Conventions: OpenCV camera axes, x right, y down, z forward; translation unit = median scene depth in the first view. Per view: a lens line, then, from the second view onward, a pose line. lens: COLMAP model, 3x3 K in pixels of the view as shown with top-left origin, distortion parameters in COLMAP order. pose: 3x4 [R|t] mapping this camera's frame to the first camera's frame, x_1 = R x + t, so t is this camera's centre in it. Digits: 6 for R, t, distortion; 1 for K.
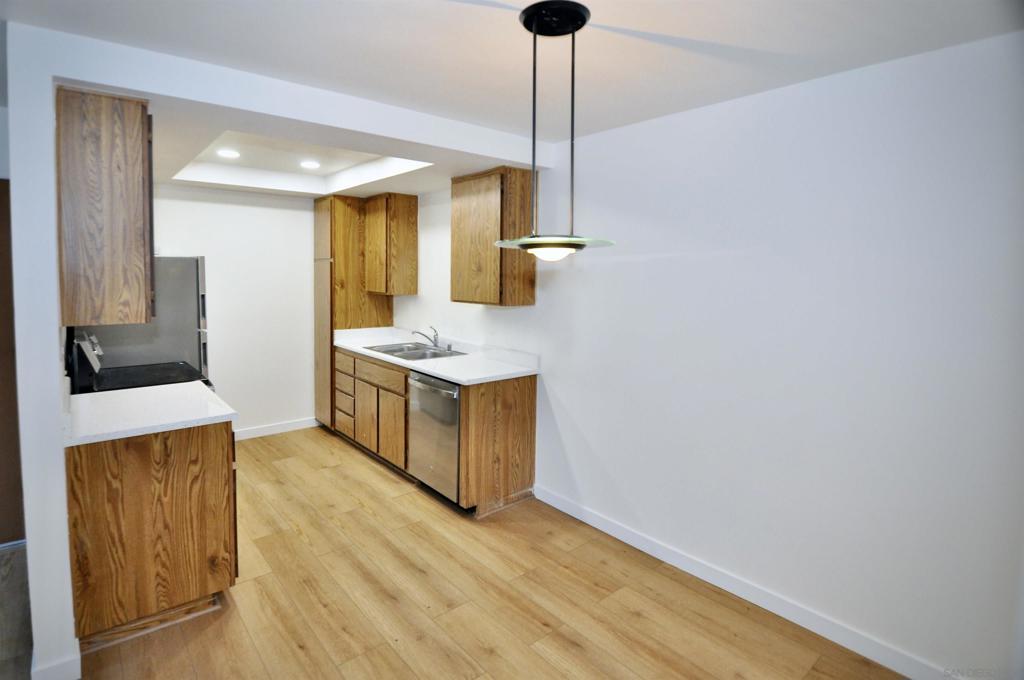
lens RADIAL K [[520.0, 0, 498.3], [0, 520.0, 293.6], [0, 0, 1]] dist [-0.021546, -0.001556]
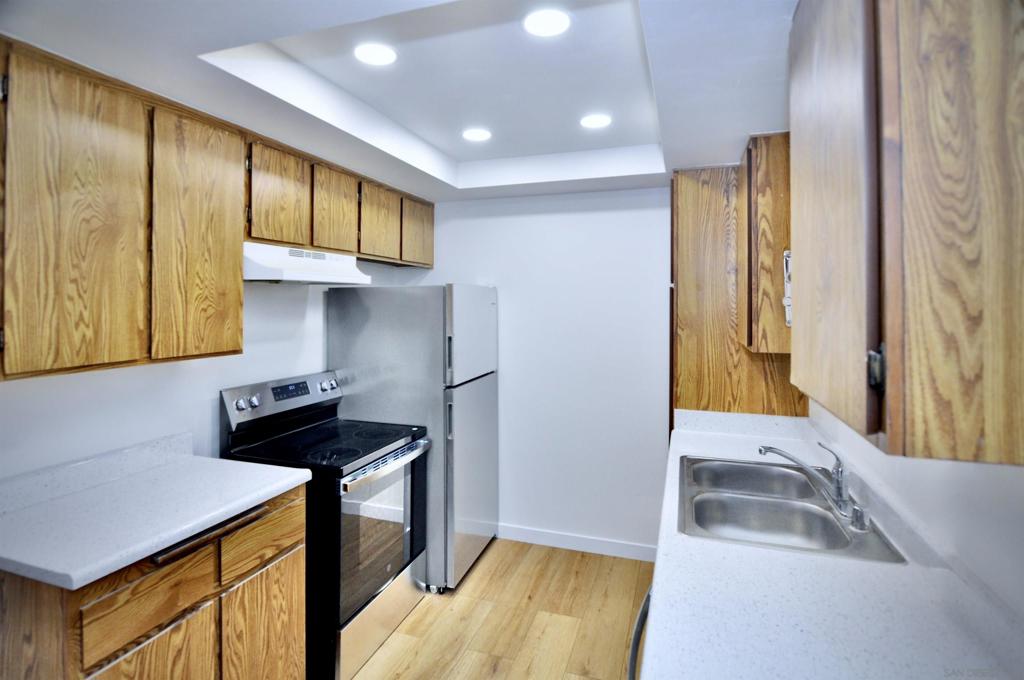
lens RADIAL K [[520.0, 0, 498.3], [0, 520.0, 293.6], [0, 0, 1]] dist [-0.021546, -0.001556]
pose [[0.510304, -0.027261, -0.859562, 0.105080], [-0.034407, 0.998050, -0.052080, -0.026785], [0.859305, 0.056151, 0.508371, 0.809677]]
